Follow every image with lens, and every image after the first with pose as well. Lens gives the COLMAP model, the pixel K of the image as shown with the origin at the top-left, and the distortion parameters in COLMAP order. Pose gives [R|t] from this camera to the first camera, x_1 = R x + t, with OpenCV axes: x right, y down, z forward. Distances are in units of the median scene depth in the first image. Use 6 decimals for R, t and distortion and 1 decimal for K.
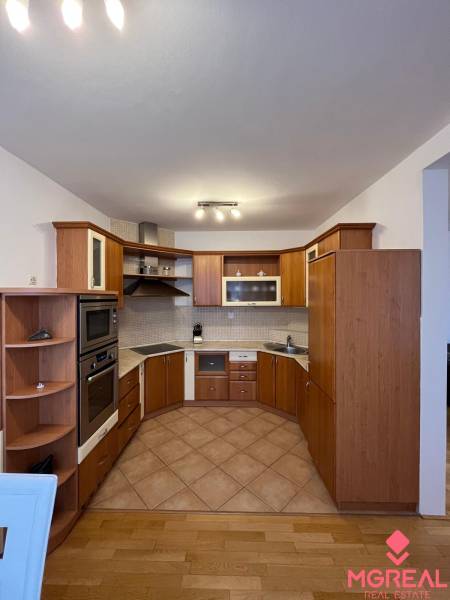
lens RADIAL K [[240.0, 0, 223.6], [0, 240.0, 297.8], [0, 0, 1]] dist [-0.000834, -0.000034]
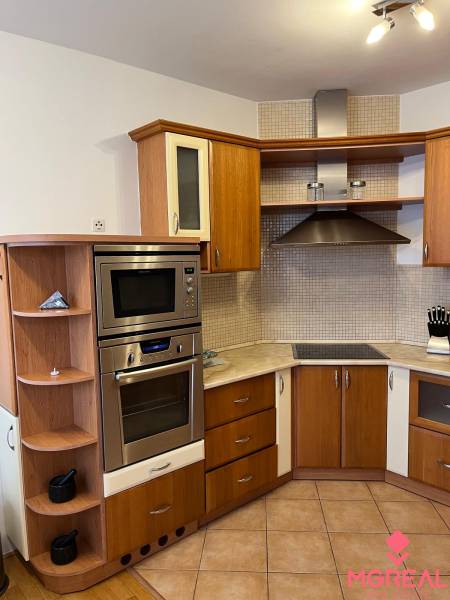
lens RADIAL K [[458.1, 0, 224.4], [0, 458.1, 300.5], [0, 0, 1]] dist [0.016439, 0.000589]
pose [[0.677866, 0.063253, -0.732459, 0.340836], [0.014535, 0.994944, 0.099373, 0.013309], [0.735042, -0.078008, 0.673520, 0.267736]]
